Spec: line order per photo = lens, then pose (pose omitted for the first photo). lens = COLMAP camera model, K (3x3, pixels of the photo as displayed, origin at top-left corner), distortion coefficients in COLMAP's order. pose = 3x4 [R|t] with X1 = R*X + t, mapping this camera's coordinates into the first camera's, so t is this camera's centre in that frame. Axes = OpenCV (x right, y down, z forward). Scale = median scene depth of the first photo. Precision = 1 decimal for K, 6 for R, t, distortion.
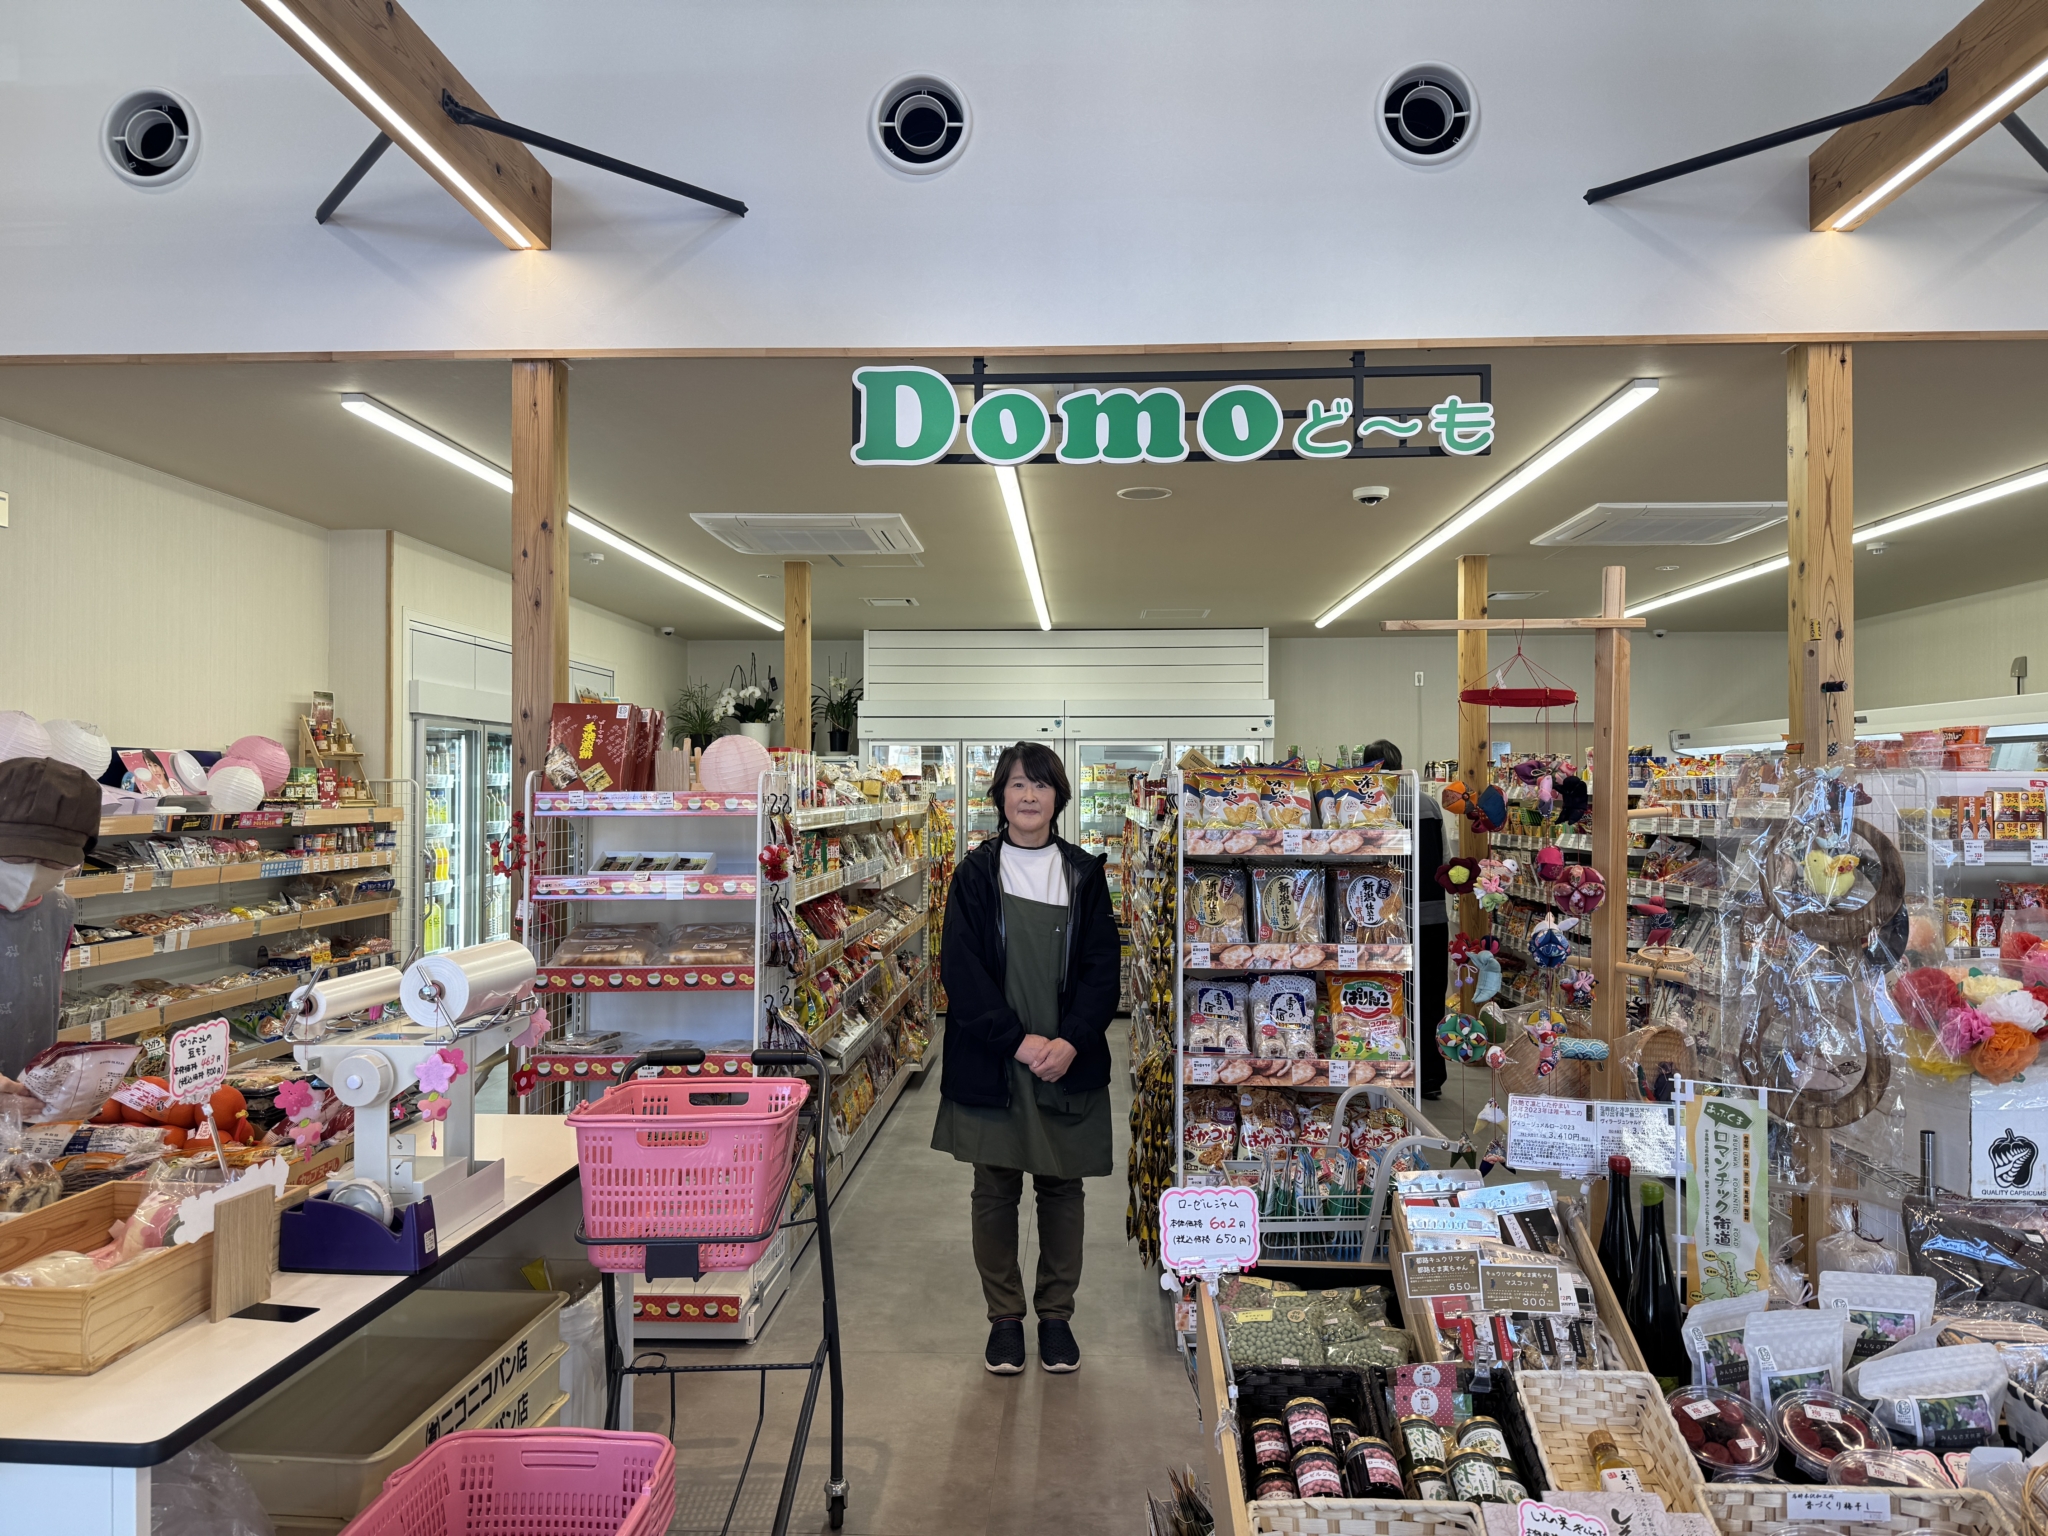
lens RADIAL K [[1442.4, 0, 1024.1], [0, 1442.4, 805.2], [0, 0, 1]] dist [0.046309, -0.034689]
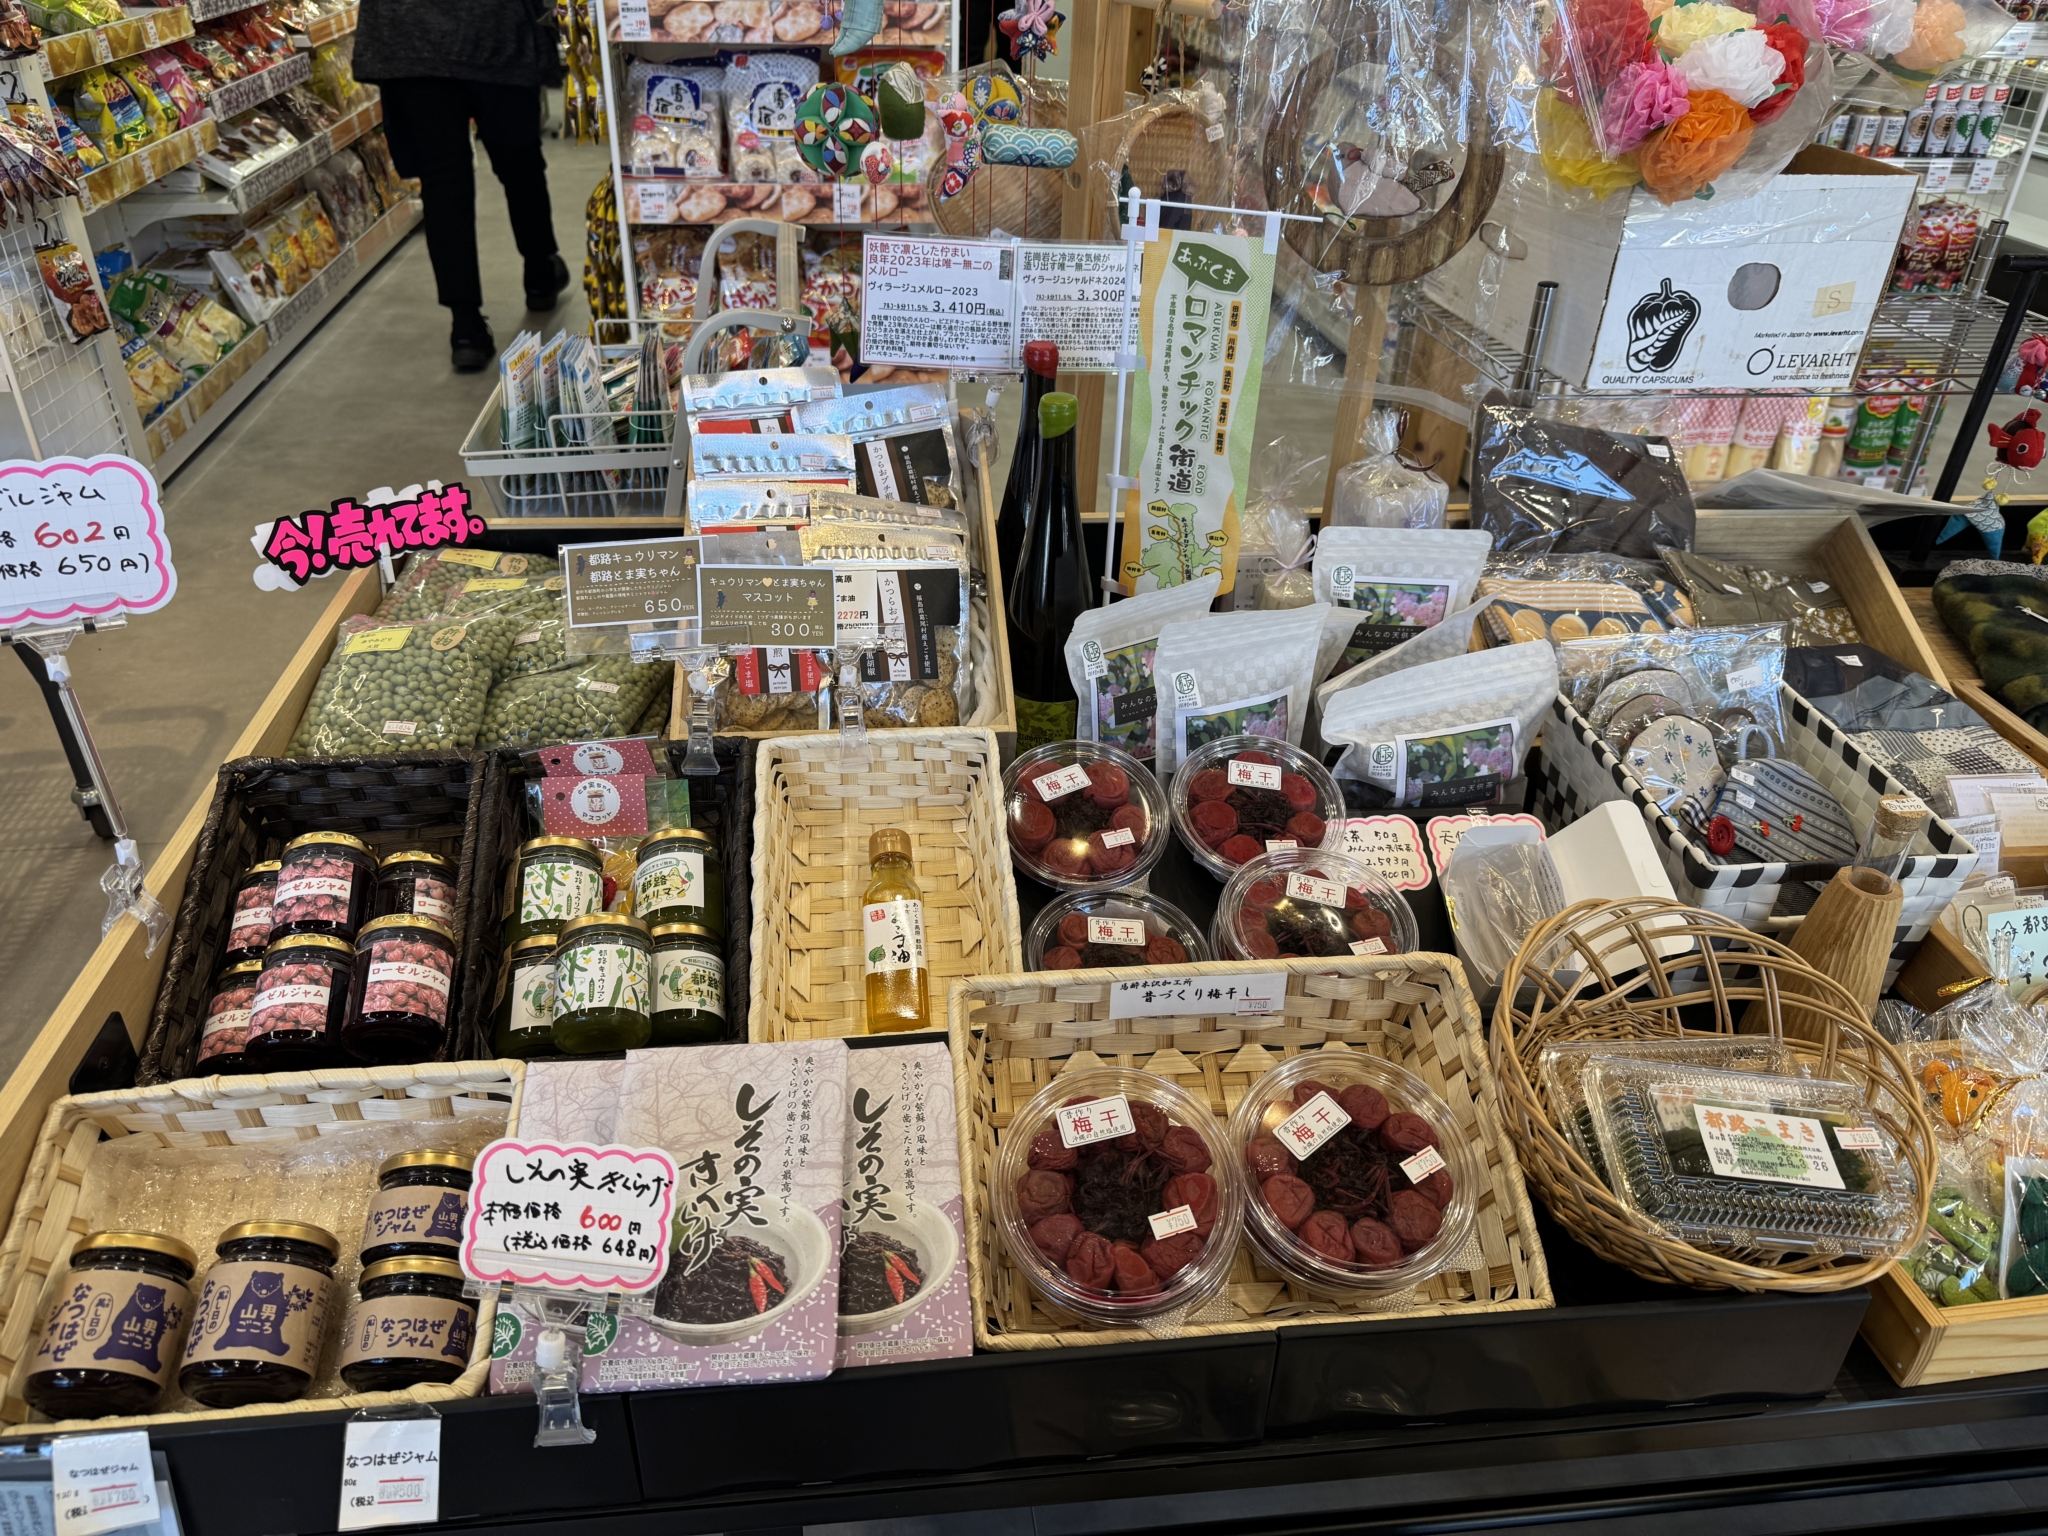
lens RADIAL K [[1434.6, 0, 962.3], [0, 1434.6, 772.3], [0, 0, 1]] dist [0.046540, -0.088725]
pose [[0.988768, -0.061937, 0.136023, 0.294169], [-0.018901, 0.850968, 0.524877, 0.087841], [-0.148260, -0.521553, 0.840239, 0.440593]]
